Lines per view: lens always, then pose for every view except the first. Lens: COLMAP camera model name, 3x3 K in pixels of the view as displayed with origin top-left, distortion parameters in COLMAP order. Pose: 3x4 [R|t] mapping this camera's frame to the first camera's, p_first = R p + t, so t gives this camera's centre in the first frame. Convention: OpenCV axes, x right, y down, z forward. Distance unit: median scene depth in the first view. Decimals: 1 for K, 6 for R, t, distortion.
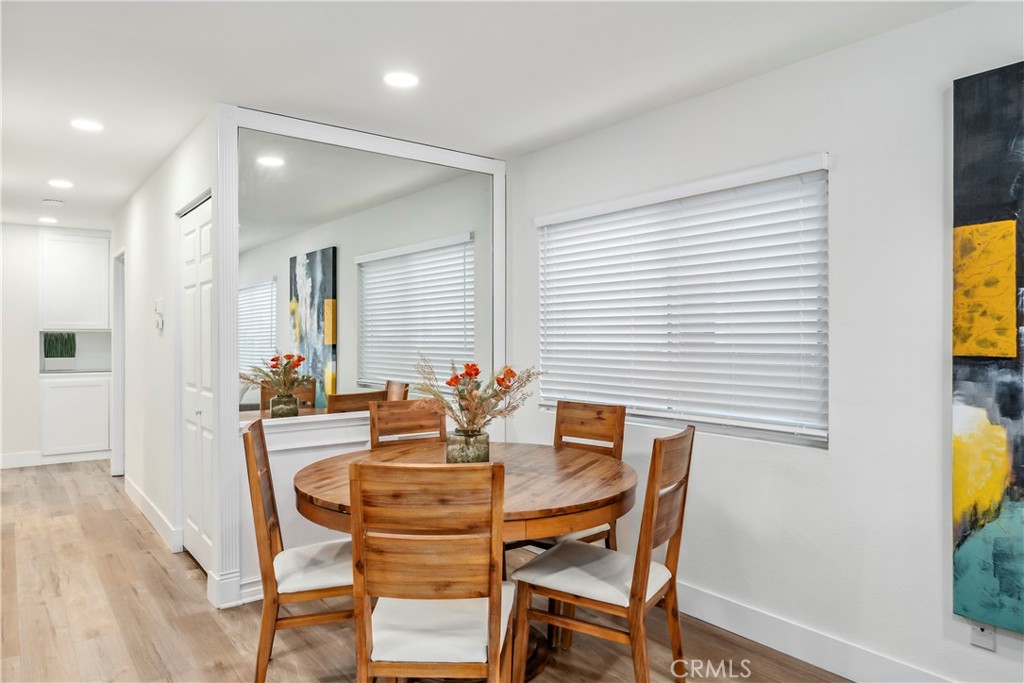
lens RADIAL K [[664.9, 0, 512.0], [0, 664.9, 341.5], [0, 0, 1]] dist [-0.002694, 0.000040]
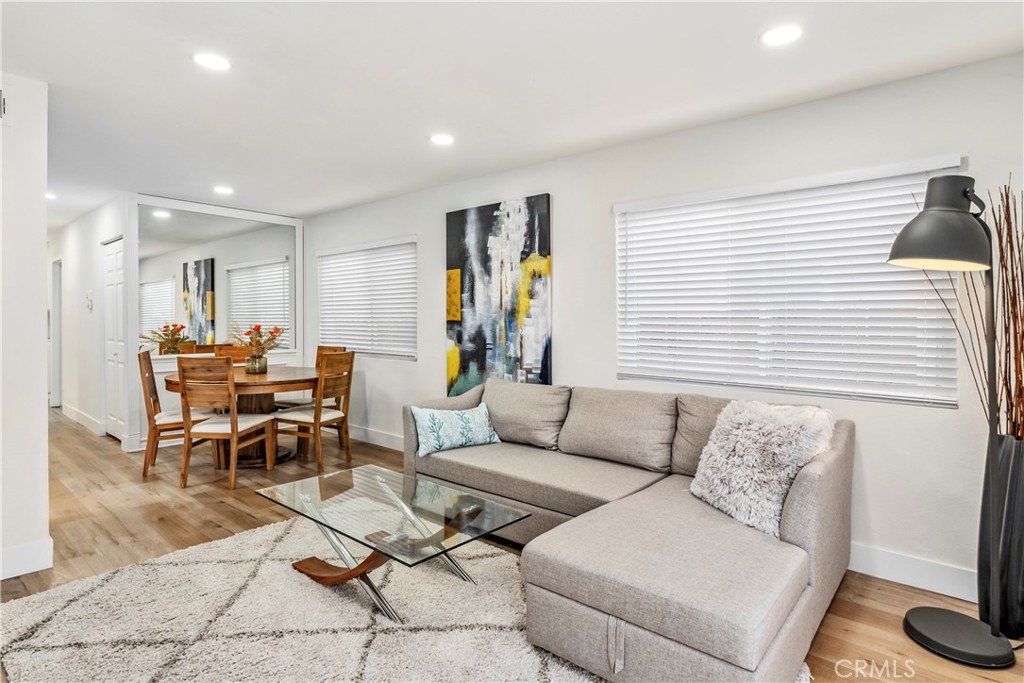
lens RADIAL K [[533.4, 0, 515.7], [0, 533.4, 329.2], [0, 0, 1]] dist [-0.003193, 0.000357]
pose [[0.979676, 0.000675, 0.200585, 0.282774], [-0.002541, 0.999956, 0.009050, 0.019859], [-0.200570, -0.009376, 0.979634, -0.592447]]
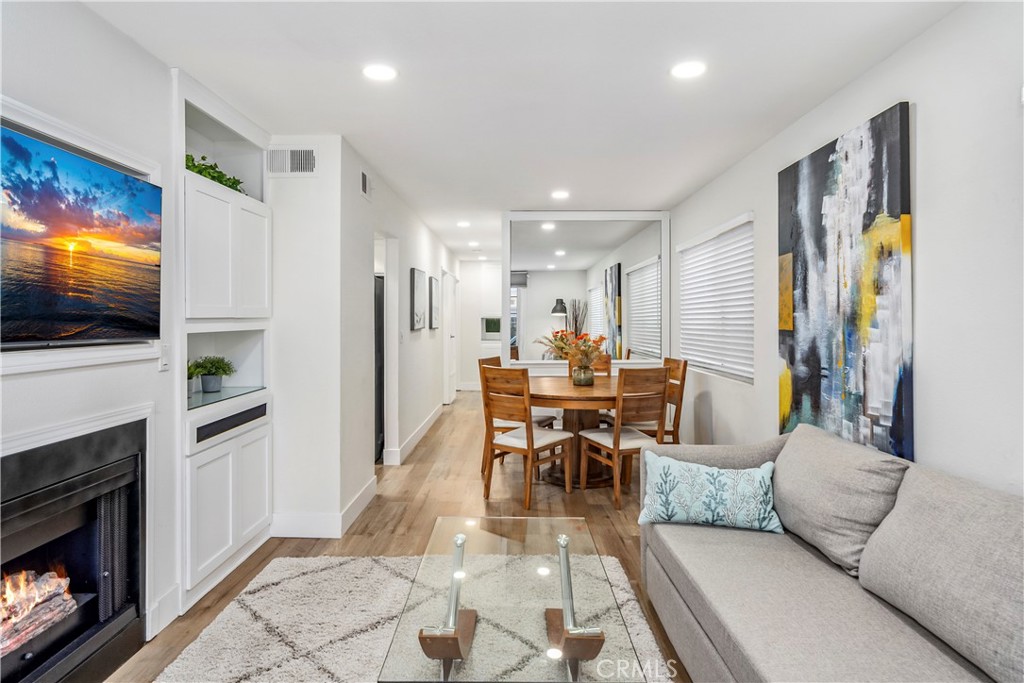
lens RADIAL K [[581.7, 0, 512.2], [0, 581.7, 321.6], [0, 0, 1]] dist [0.000361, -0.000517]
pose [[0.783406, -0.001736, -0.621508, 0.588798], [-0.001773, 0.999986, -0.005028, 0.005026], [0.621508, 0.005041, 0.783392, -0.351403]]
